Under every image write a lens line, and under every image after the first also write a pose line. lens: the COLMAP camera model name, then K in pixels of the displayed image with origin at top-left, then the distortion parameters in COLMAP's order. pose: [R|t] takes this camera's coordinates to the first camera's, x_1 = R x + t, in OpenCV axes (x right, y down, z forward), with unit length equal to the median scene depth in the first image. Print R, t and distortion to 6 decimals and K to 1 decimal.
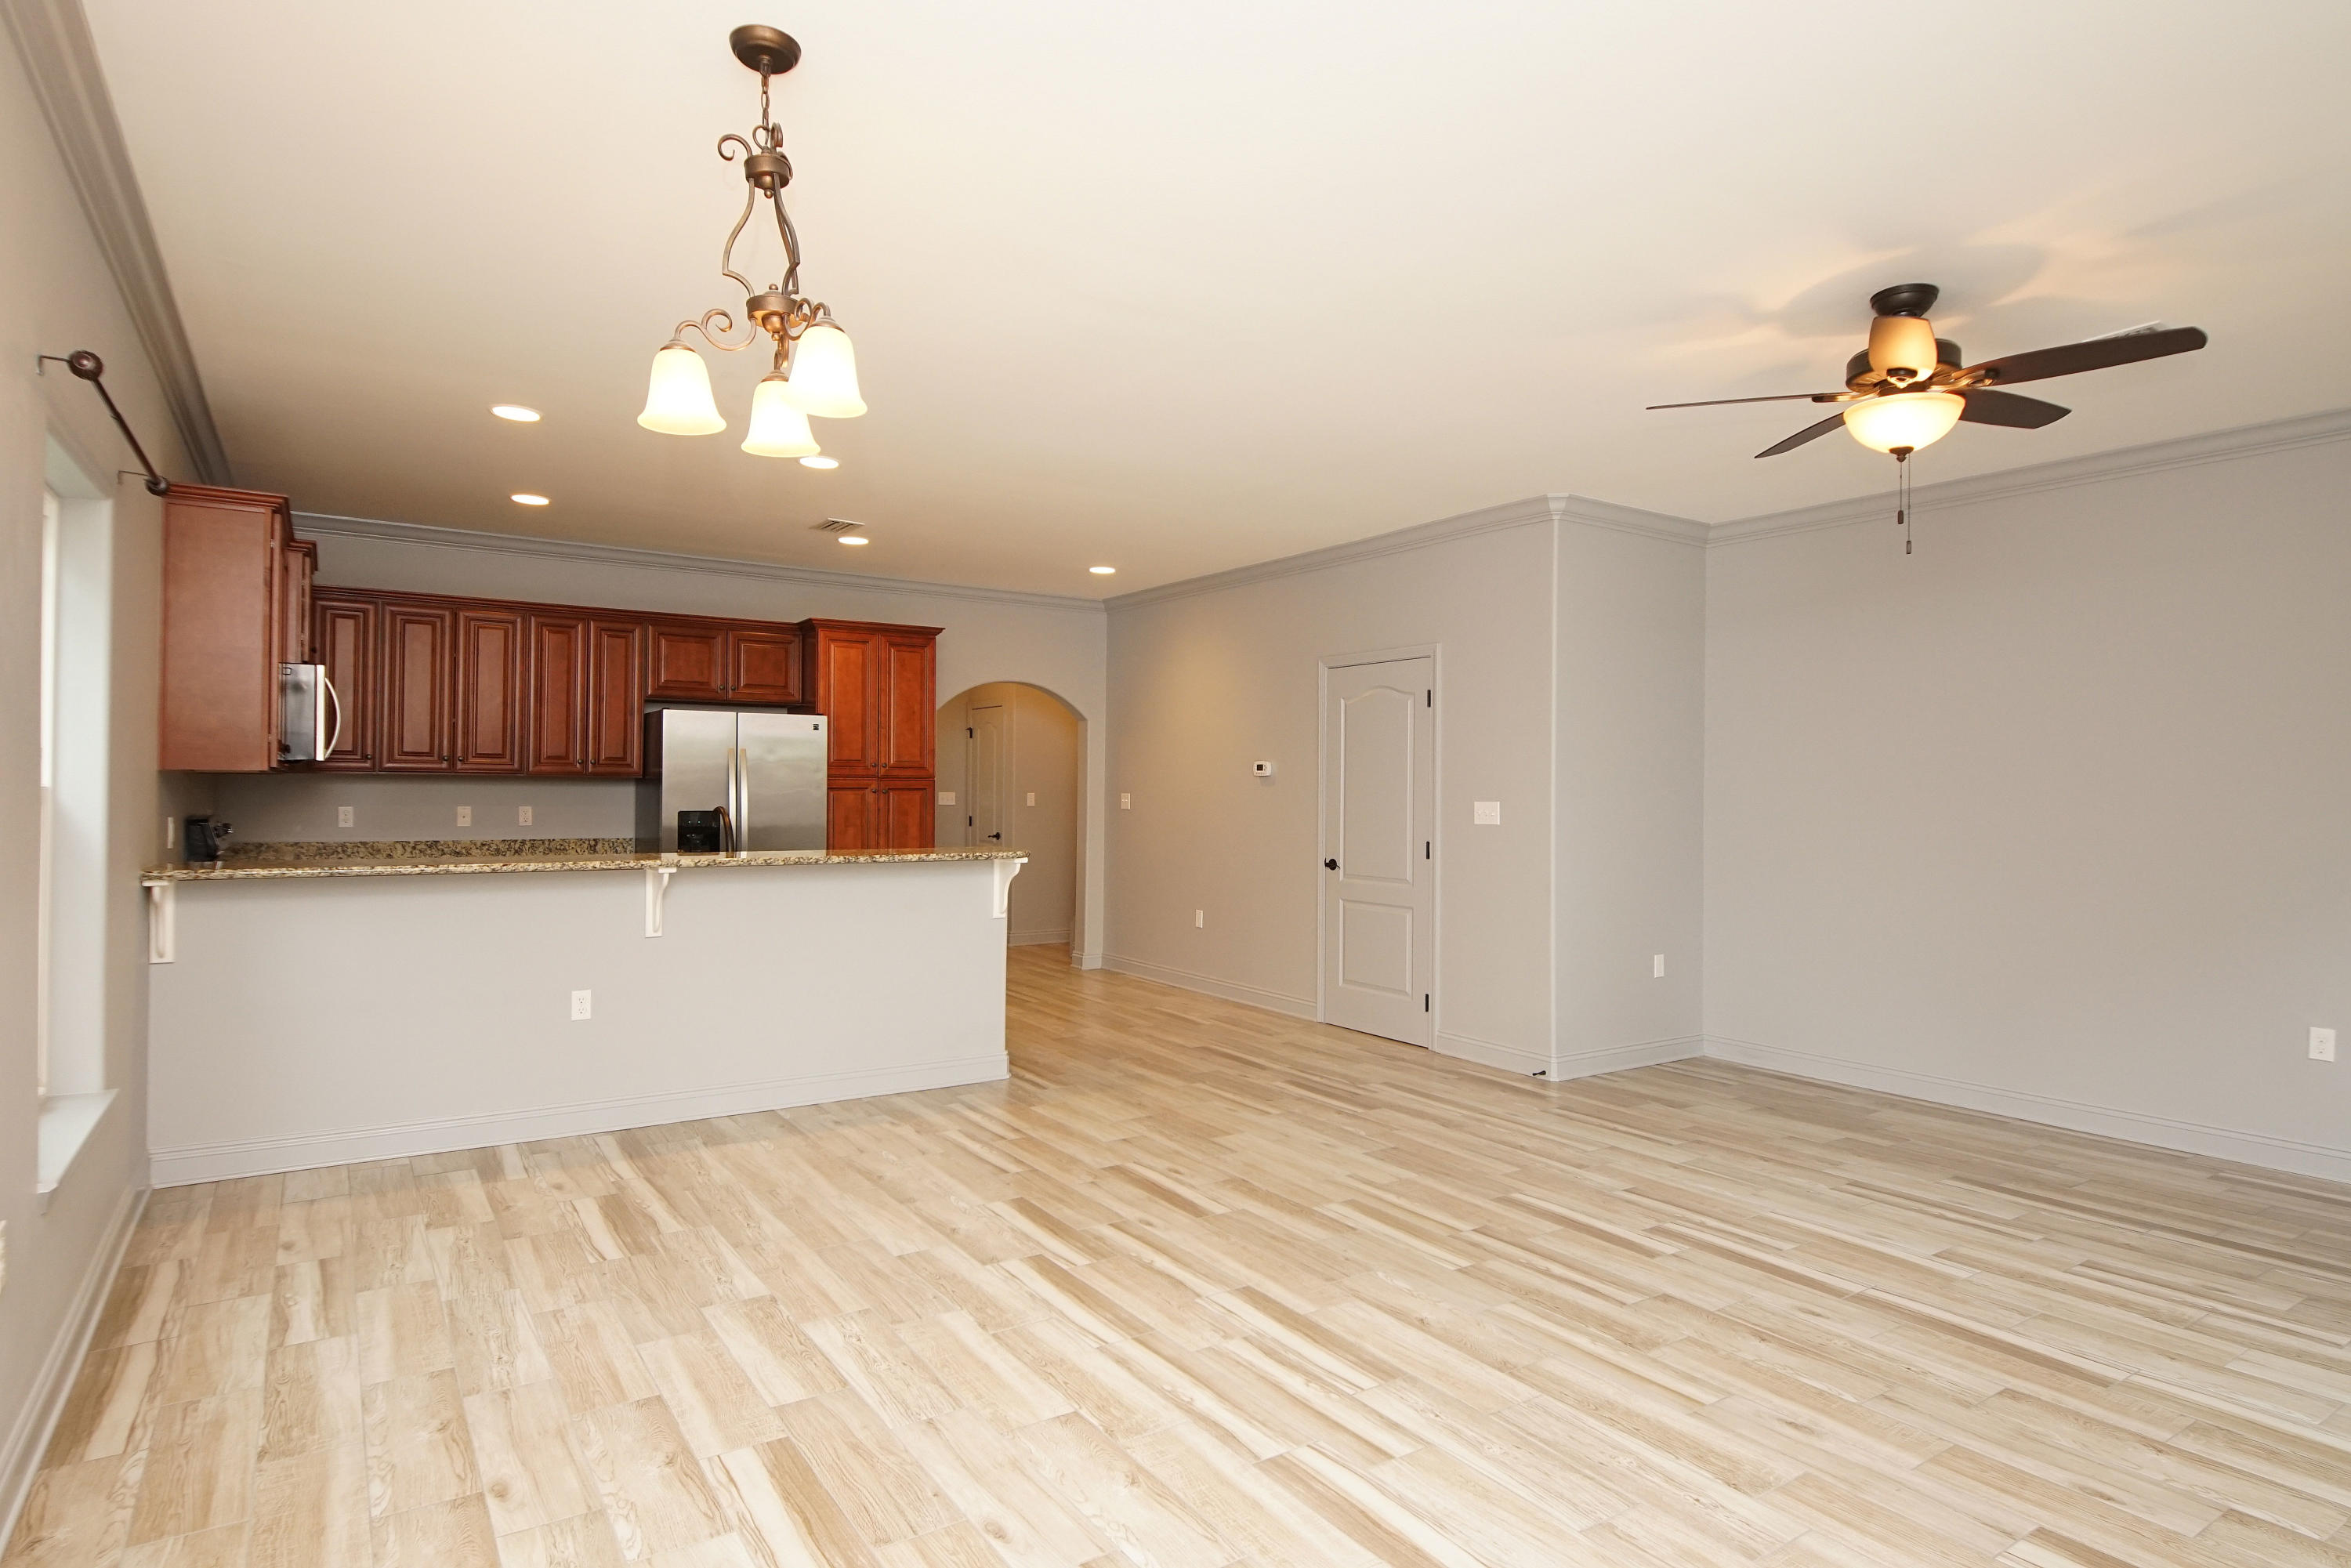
lens RADIAL K [[1259.9, 0, 1158.4], [0, 1259.9, 775.7], [0, 0, 1]] dist [0.043542, -0.038824]
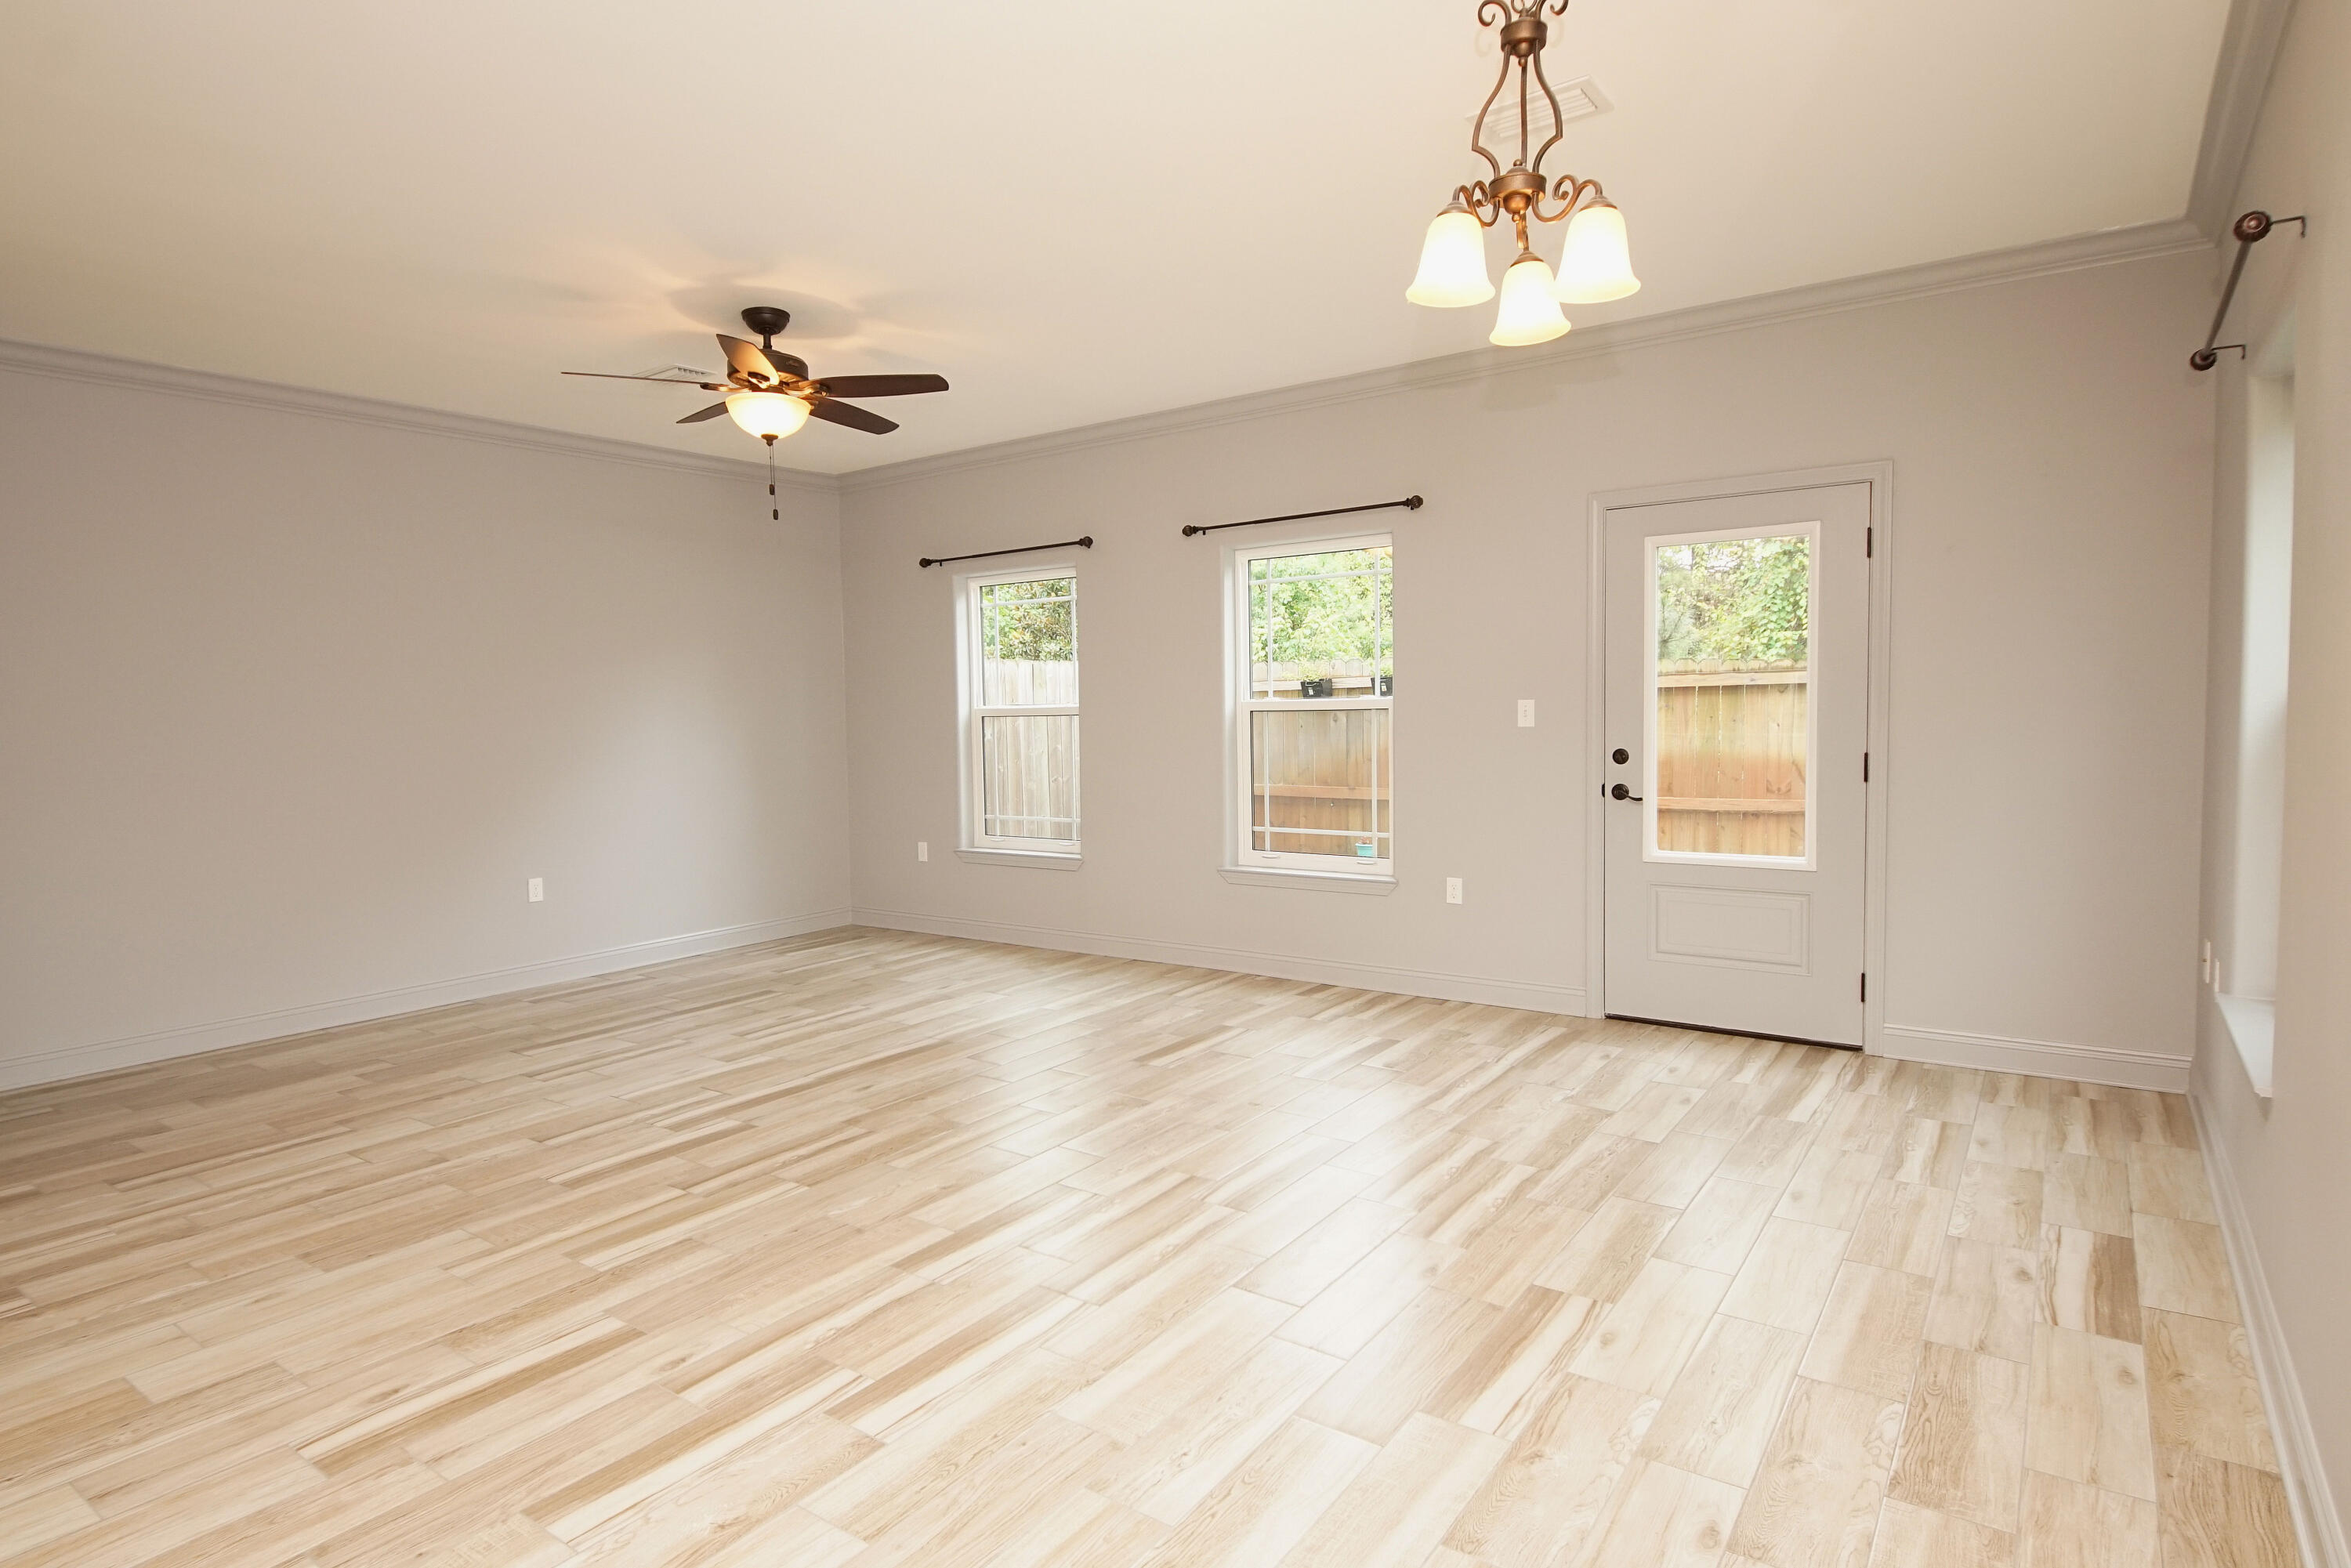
lens RADIAL K [[1257.7, 0, 1155.5], [0, 1257.7, 776.4], [0, 0, 1]] dist [0.039282, -0.038110]
pose [[-0.357180, -0.052908, 0.932536, -0.703255], [0.006271, 0.998236, 0.059038, 0.013270], [-0.934015, 0.026935, -0.356218, 1.006690]]
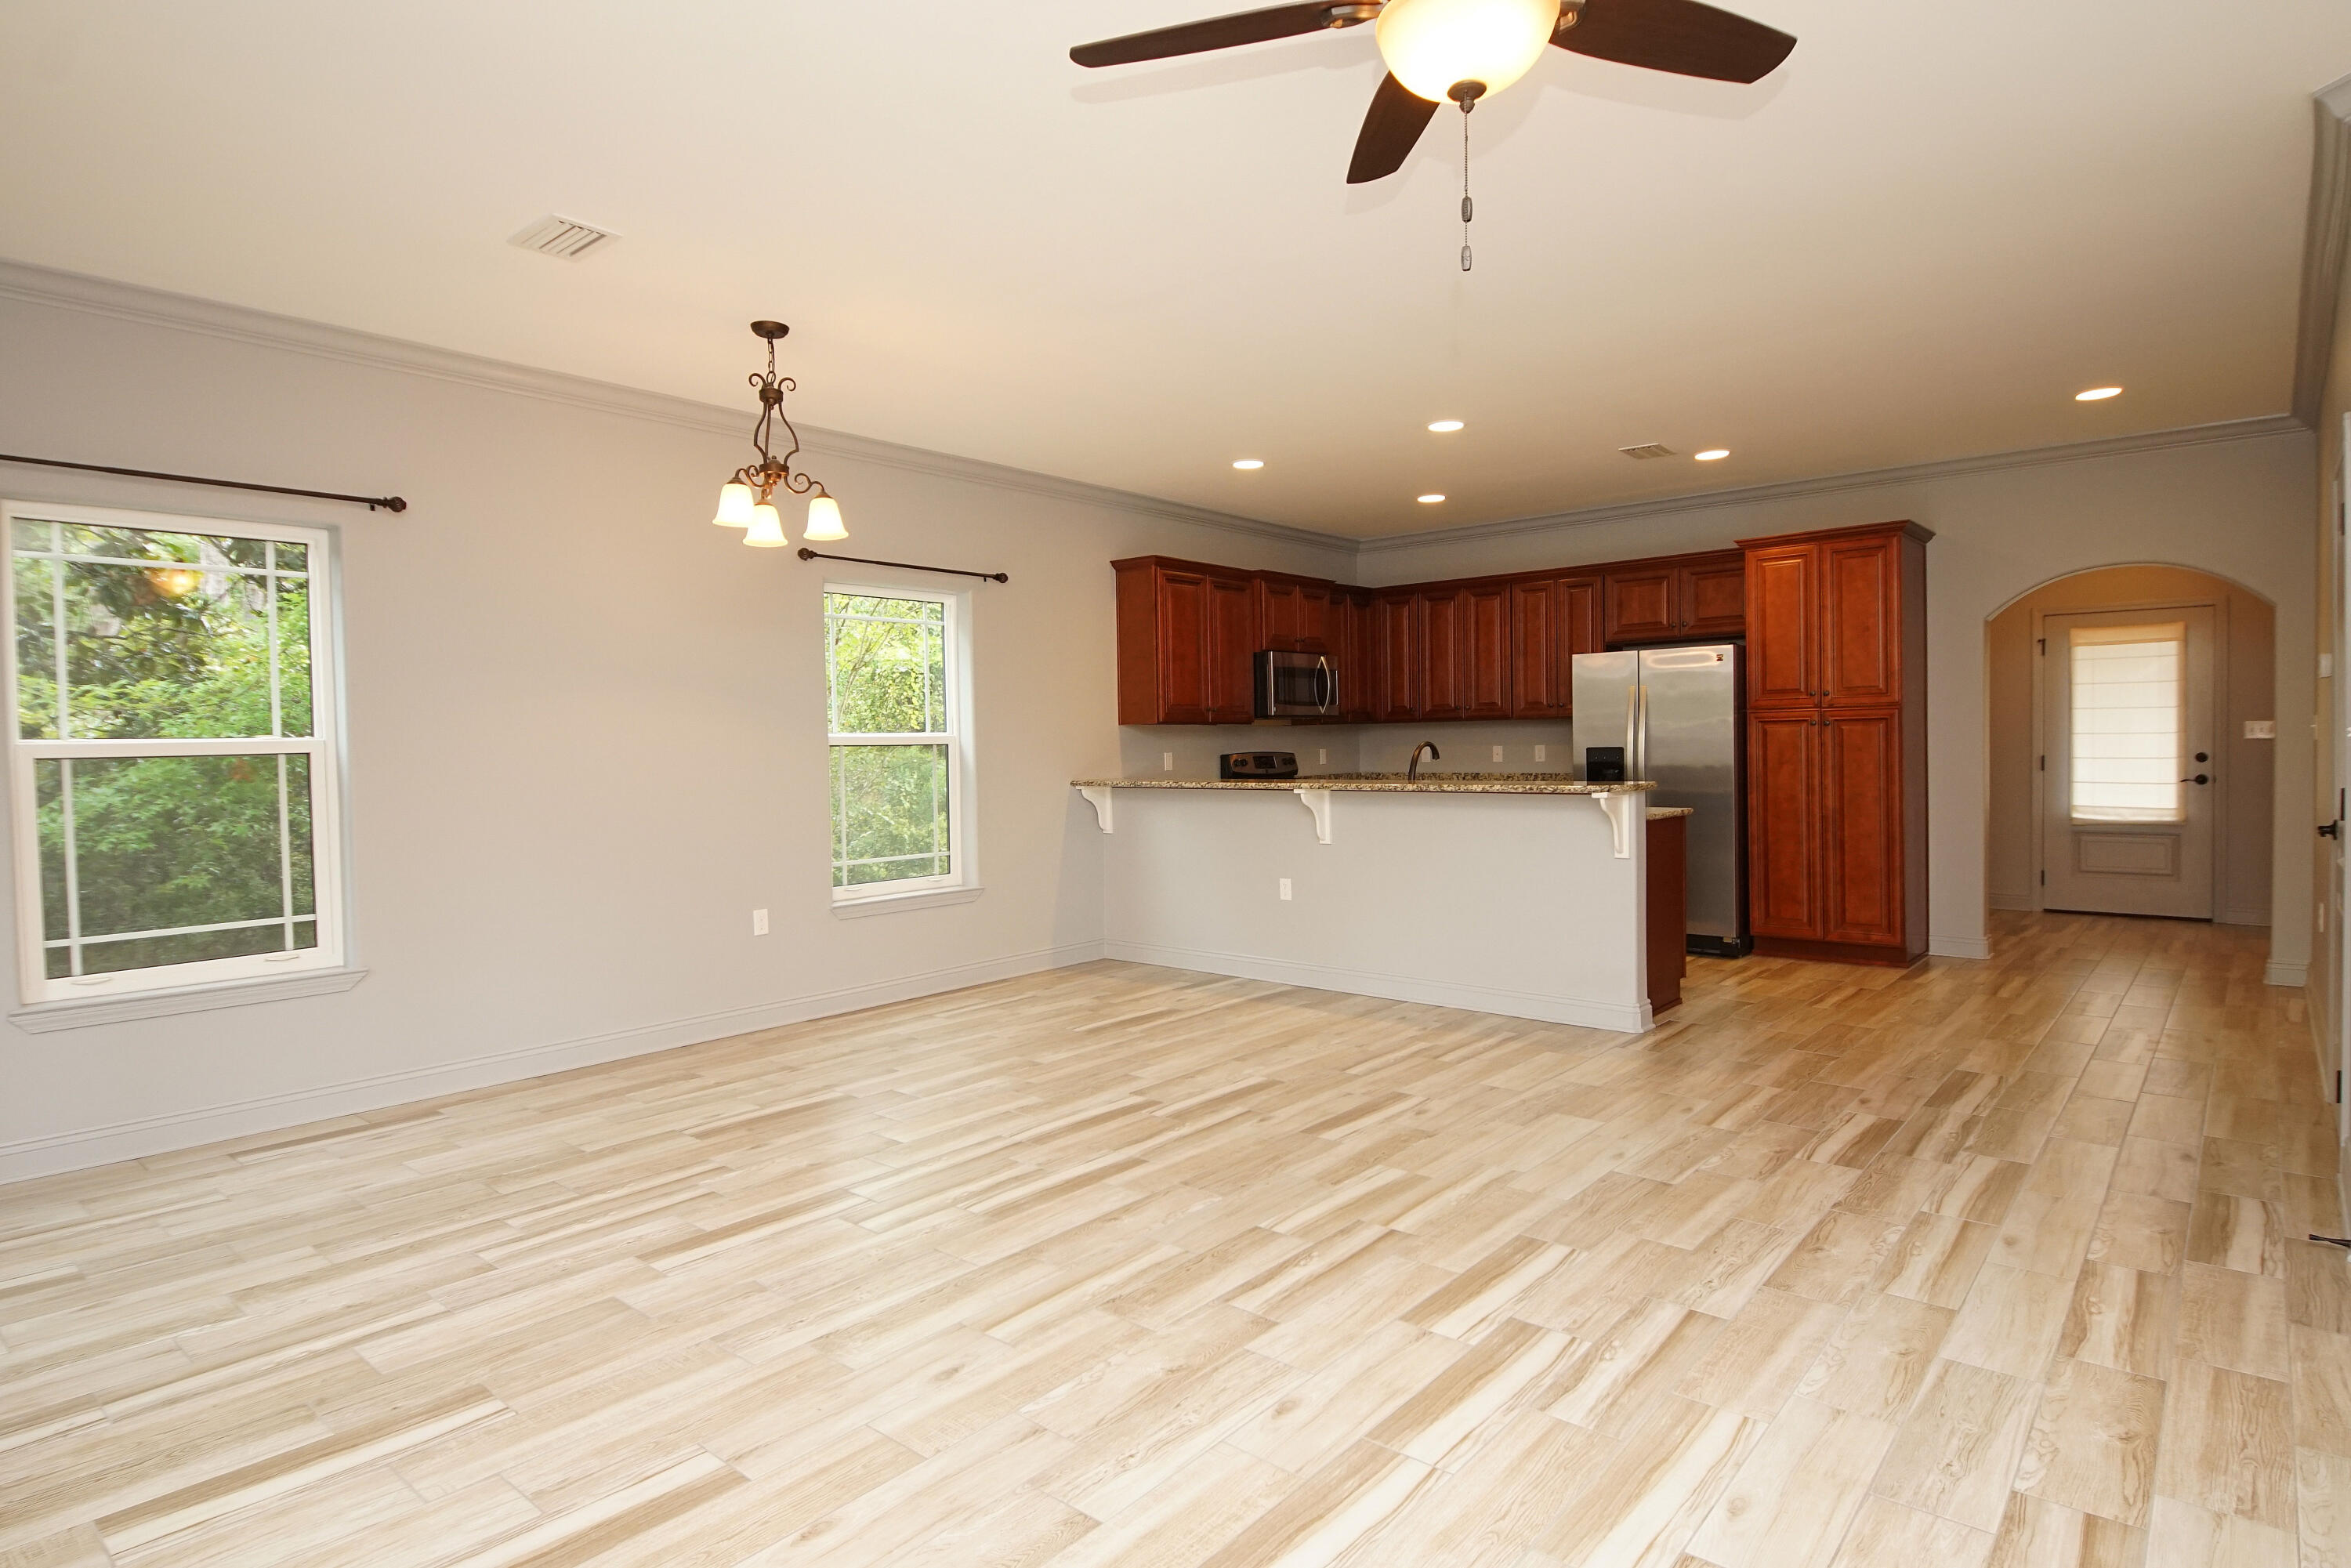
lens RADIAL K [[1257.7, 0, 1155.5], [0, 1257.7, 776.4], [0, 0, 1]] dist [0.039282, -0.038110]
pose [[0.272699, 0.009849, -0.962049, 1.011284], [0.029640, 0.999387, 0.018633, 0.038720], [0.961643, -0.033596, 0.272240, 0.635445]]
